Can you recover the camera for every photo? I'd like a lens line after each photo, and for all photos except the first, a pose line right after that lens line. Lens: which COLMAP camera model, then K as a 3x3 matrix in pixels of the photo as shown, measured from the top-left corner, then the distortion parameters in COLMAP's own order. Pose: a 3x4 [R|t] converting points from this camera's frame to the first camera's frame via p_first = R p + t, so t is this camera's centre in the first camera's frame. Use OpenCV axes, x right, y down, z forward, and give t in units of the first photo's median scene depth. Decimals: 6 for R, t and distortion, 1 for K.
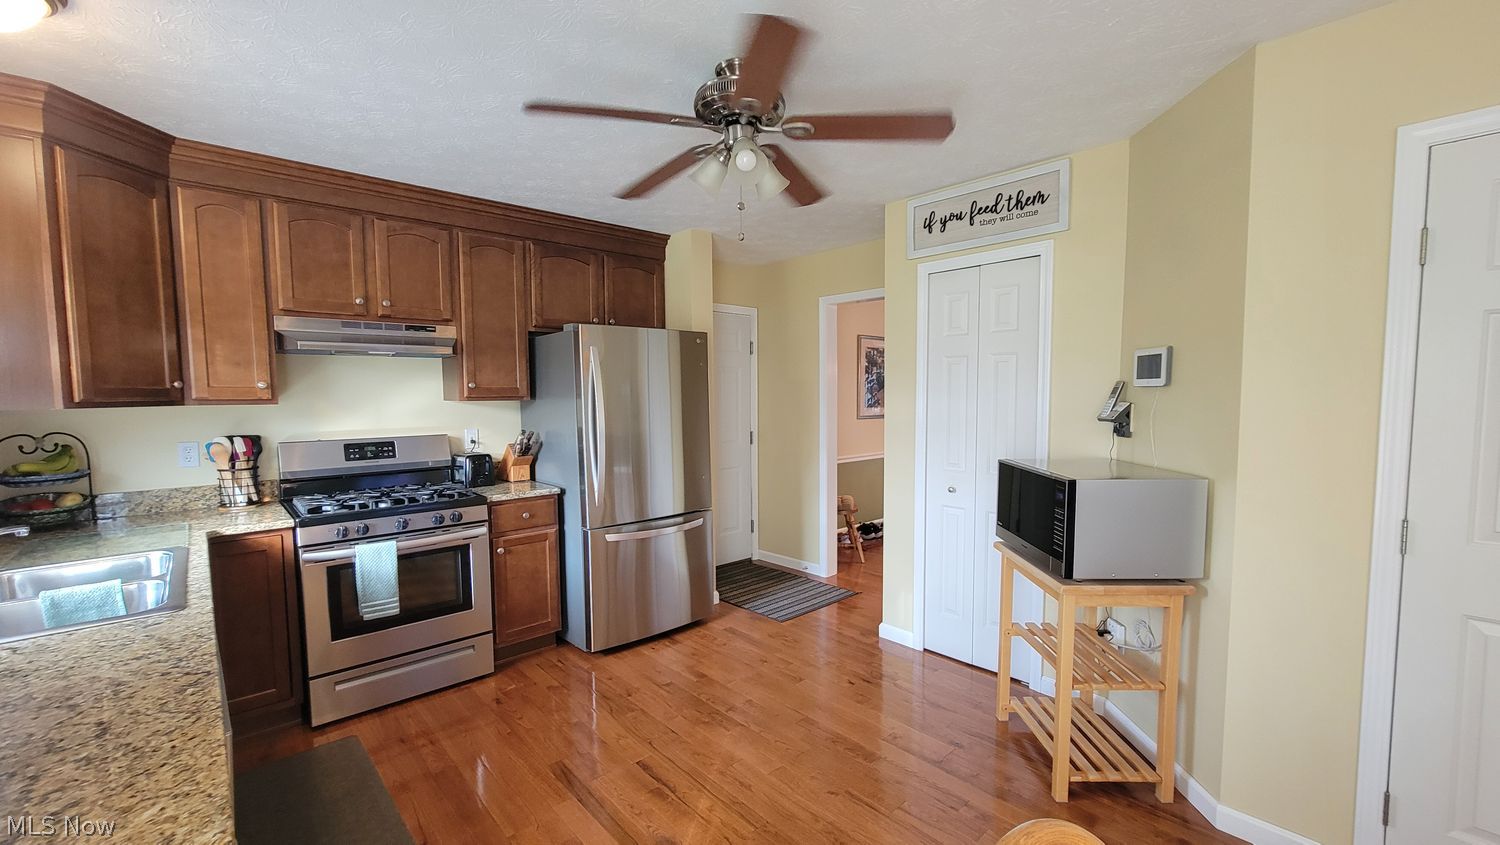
lens RADIAL K [[609.5, 0, 757.4], [0, 609.5, 437.5], [0, 0, 1]] dist [-0.006997, 0.001827]
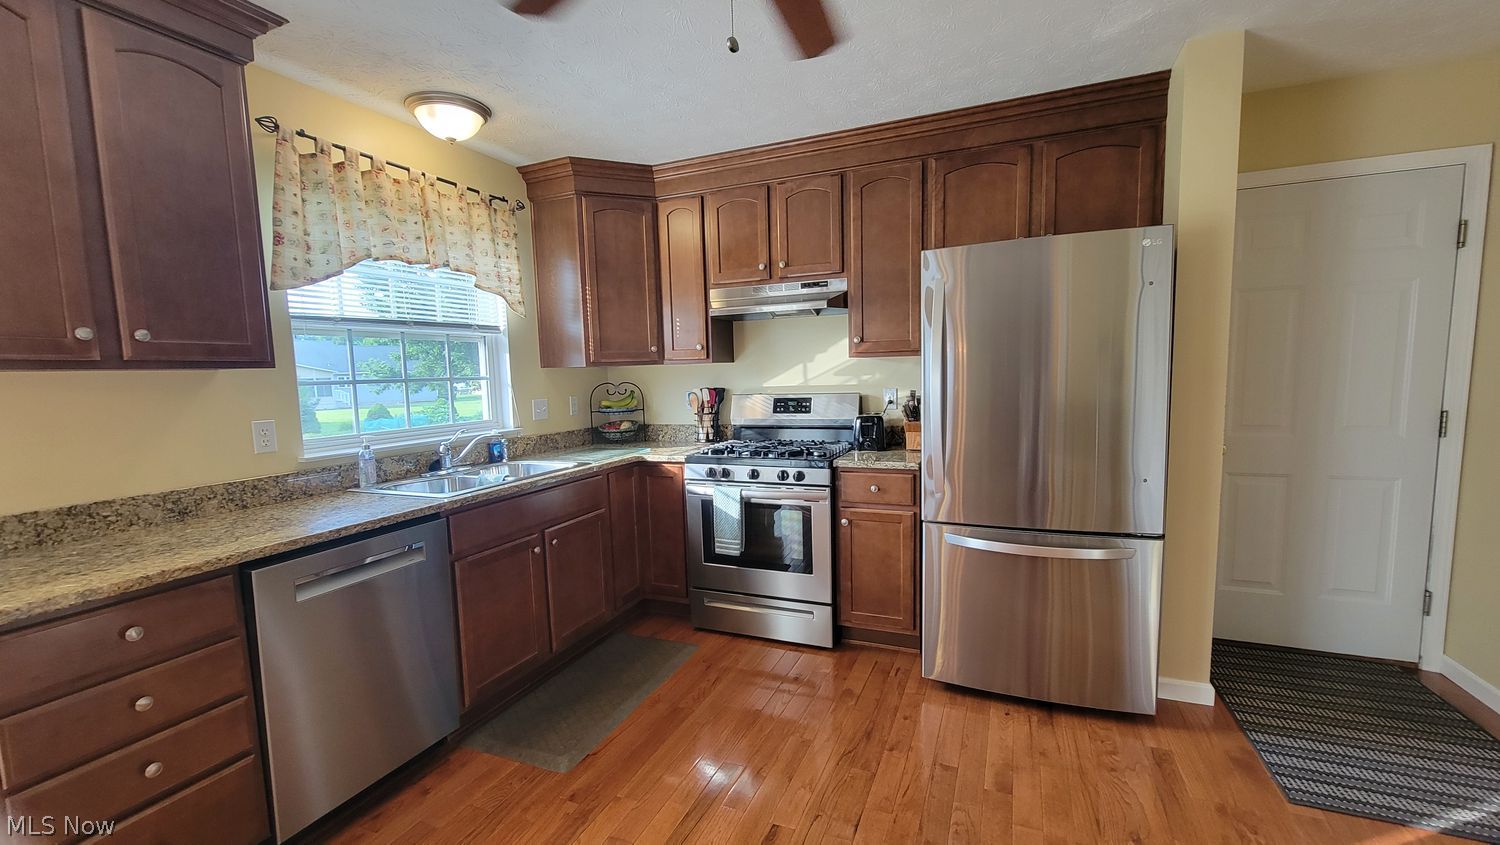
lens RADIAL K [[609.5, 0, 748.8], [0, 609.5, 435.5], [0, 0, 1]] dist [-0.006997, 0.001827]
pose [[0.411123, 0.092509, -0.906874, 0.366402], [-0.041593, 0.995705, 0.082714, -0.012660], [0.910631, 0.003714, 0.413205, 0.547623]]
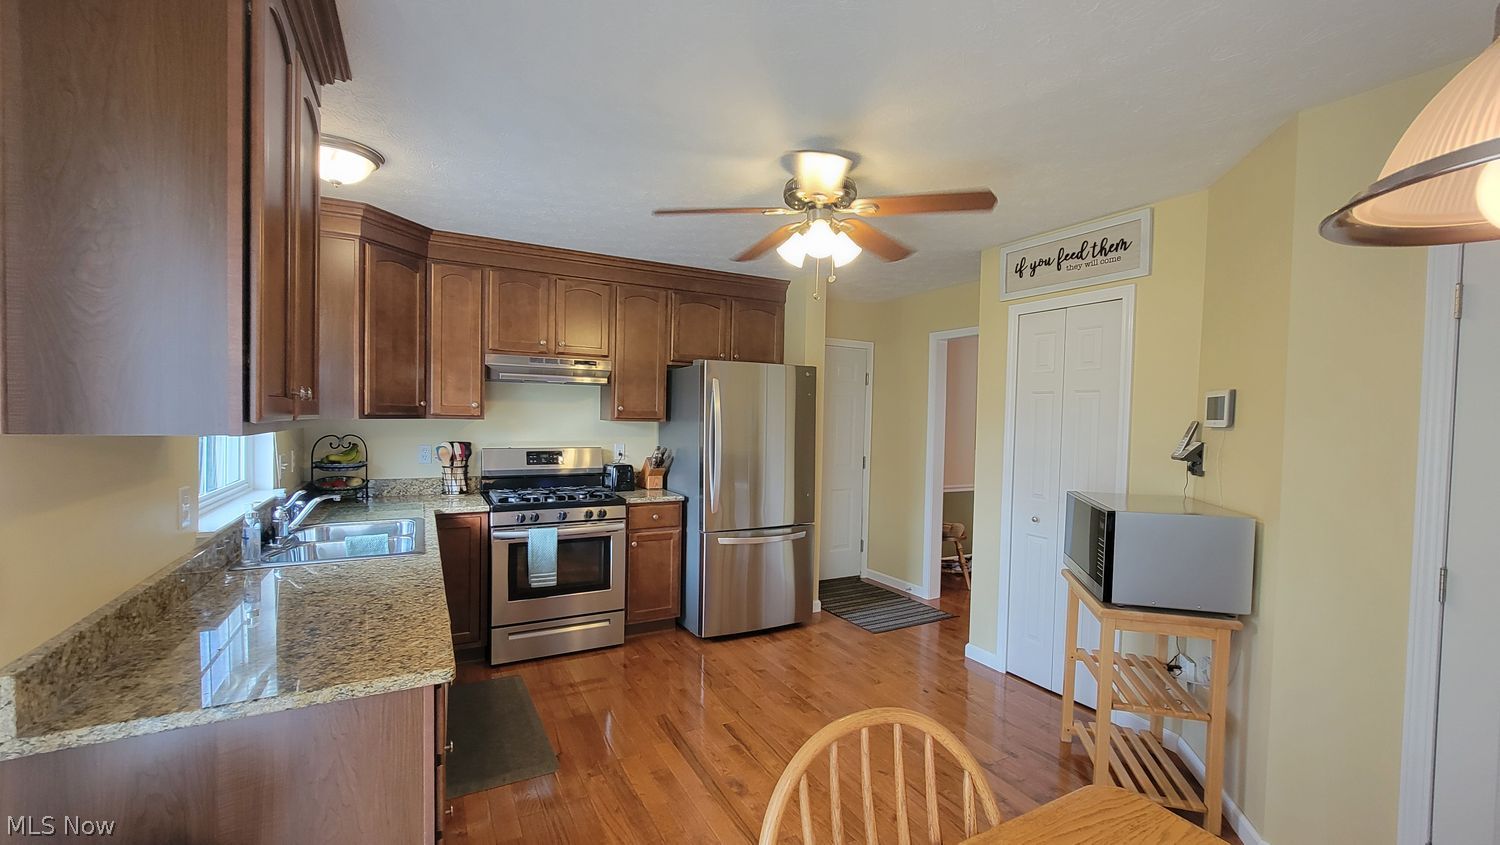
lens RADIAL K [[609.5, 0, 757.3], [0, 609.5, 437.2], [0, 0, 1]] dist [-0.006997, 0.001827]
pose [[0.970548, 0.036032, -0.238197, 0.112406], [-0.045758, 0.998324, -0.035426, 0.004013], [0.236522, 0.045282, 0.970571, -0.152989]]
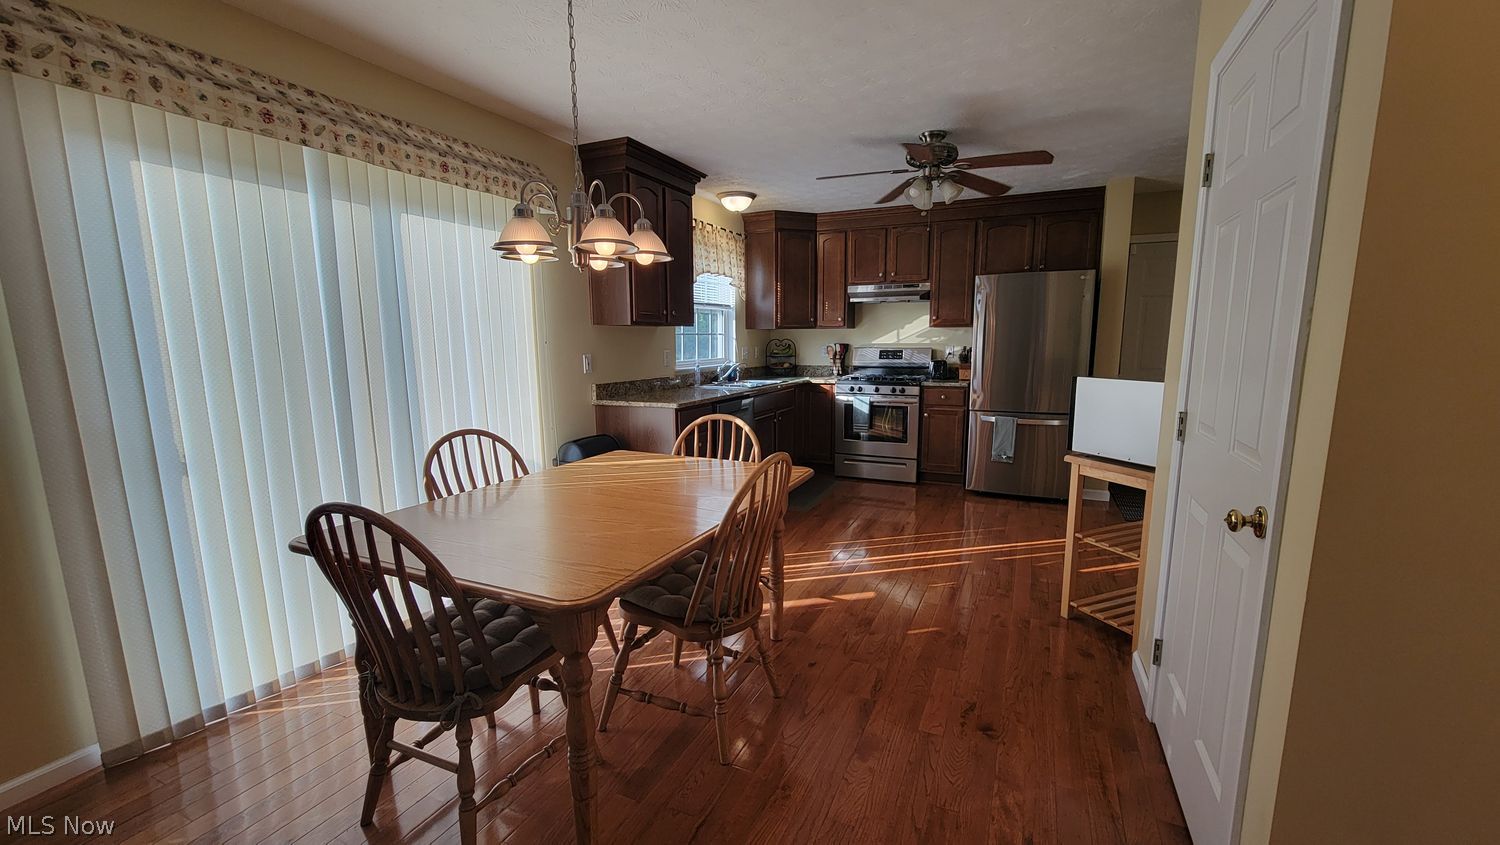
lens RADIAL K [[609.5, 0, 752.3], [0, 609.5, 431.0], [0, 0, 1]] dist [-0.006997, 0.001827]
pose [[0.384186, 0.146038, -0.911633, 1.062062], [-0.065117, 0.989238, 0.131028, 0.042271], [0.920957, 0.009024, 0.389561, -0.130630]]
